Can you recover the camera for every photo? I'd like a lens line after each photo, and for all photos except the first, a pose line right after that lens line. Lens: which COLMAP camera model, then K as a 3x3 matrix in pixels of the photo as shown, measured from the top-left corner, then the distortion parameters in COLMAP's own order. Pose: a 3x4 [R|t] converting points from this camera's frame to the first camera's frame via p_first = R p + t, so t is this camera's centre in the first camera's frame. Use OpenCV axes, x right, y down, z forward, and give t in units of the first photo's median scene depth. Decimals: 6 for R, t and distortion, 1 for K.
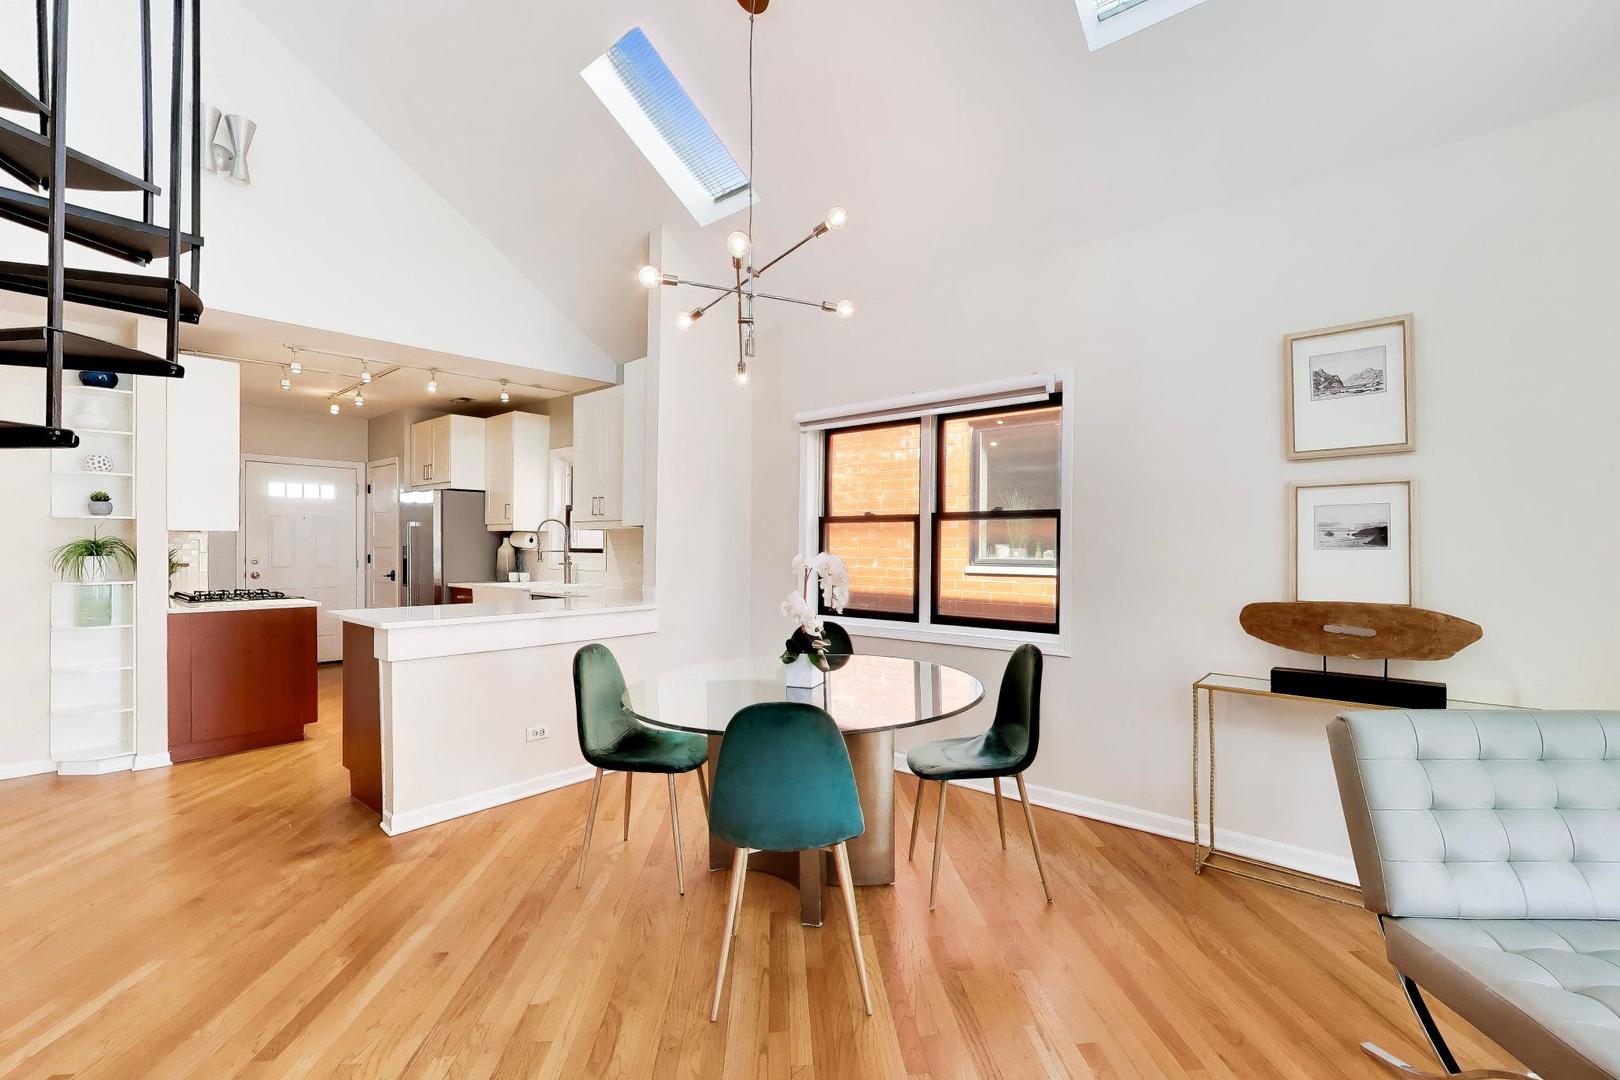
lens RADIAL K [[673.6, 0, 811.6], [0, 673.6, 538.1], [0, 0, 1]] dist [-0.000246, 0.000048]
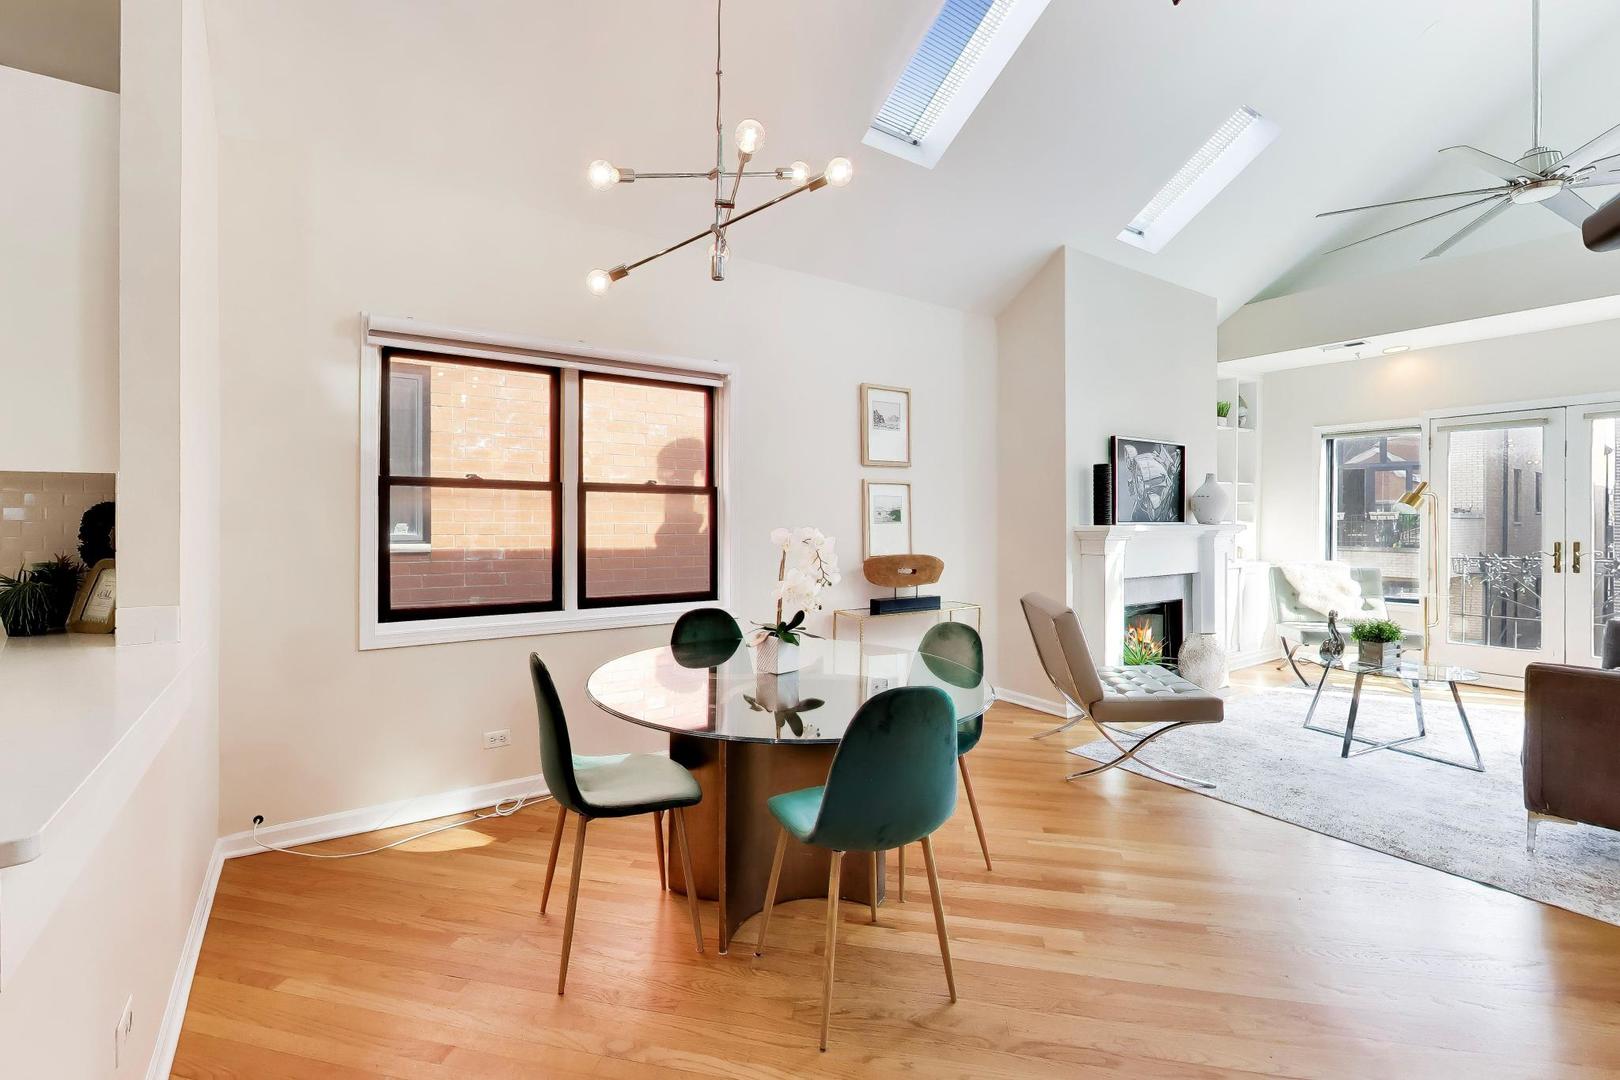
lens RADIAL K [[673.6, 0, 811.6], [0, 673.6, 538.1], [0, 0, 1]] dist [-0.000246, 0.000048]
pose [[0.318753, -0.024718, 0.947516, -0.528690], [-0.013953, 0.999429, 0.030766, 0.003323], [-0.947735, -0.023028, 0.318226, 0.414994]]
